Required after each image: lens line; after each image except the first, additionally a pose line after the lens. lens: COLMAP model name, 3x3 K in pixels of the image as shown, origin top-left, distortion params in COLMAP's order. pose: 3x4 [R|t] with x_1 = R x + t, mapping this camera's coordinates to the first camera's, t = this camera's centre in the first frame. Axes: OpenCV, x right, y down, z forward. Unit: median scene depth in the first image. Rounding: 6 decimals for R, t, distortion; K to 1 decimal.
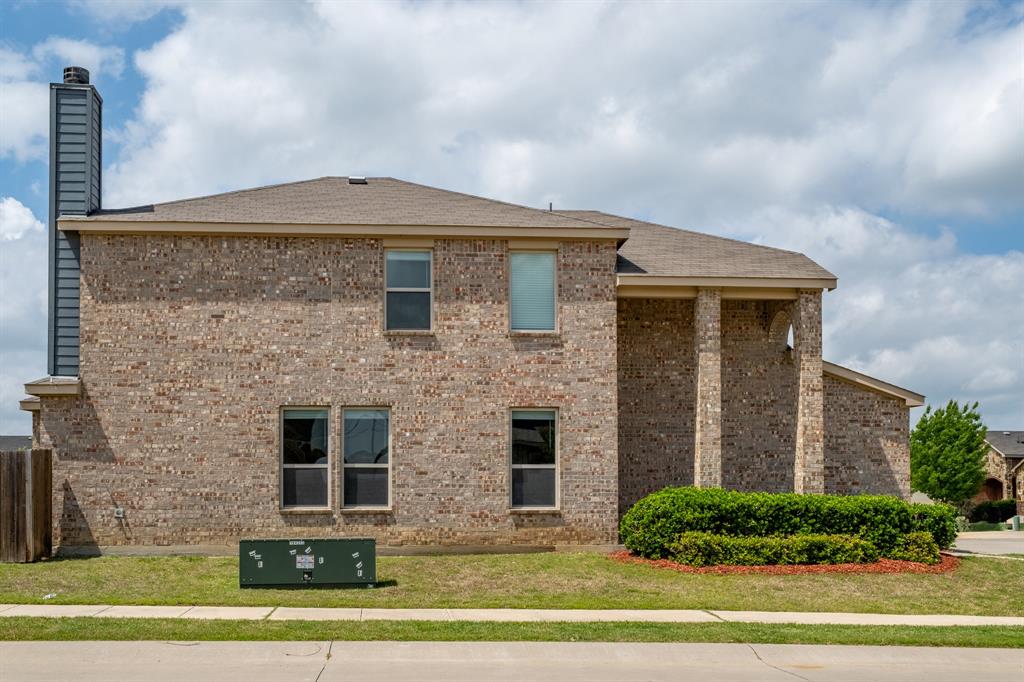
lens RADIAL K [[969.9, 0, 511.6], [0, 969.9, 346.5], [0, 0, 1]] dist [0.007929, 0.000000]
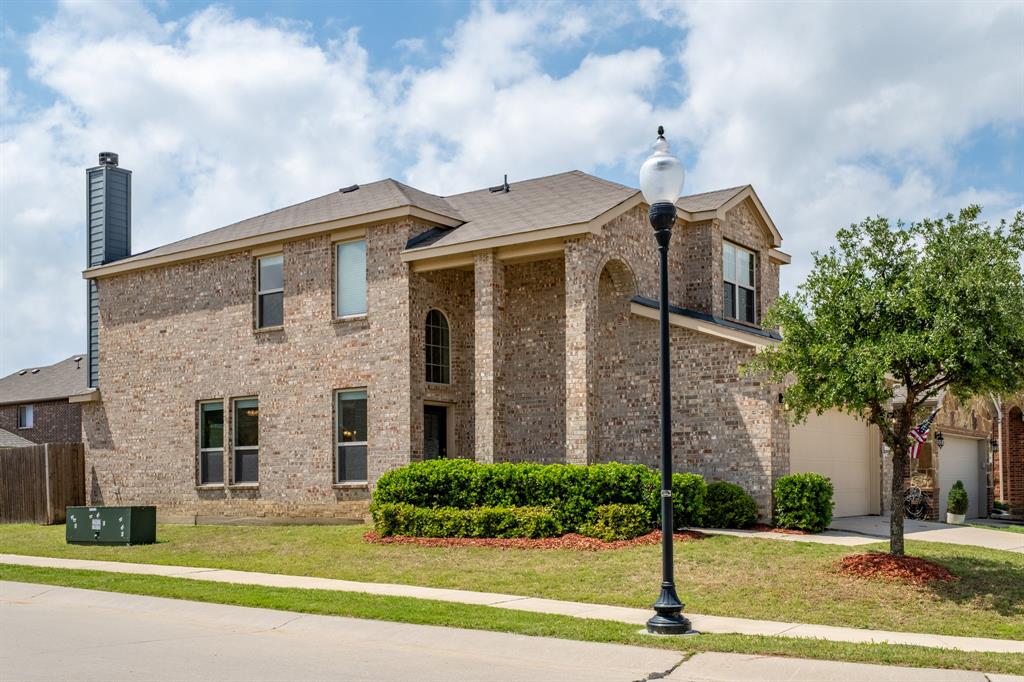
lens RADIAL K [[1063.3, 0, 511.8], [0, 1063.3, 336.4], [0, 0, 1]] dist [-0.009088, 0.000000]
pose [[0.793489, -0.093742, -0.601321, 0.864240], [0.100054, 0.994715, -0.023040, 0.050765], [0.600303, -0.041883, 0.798675, 0.181671]]
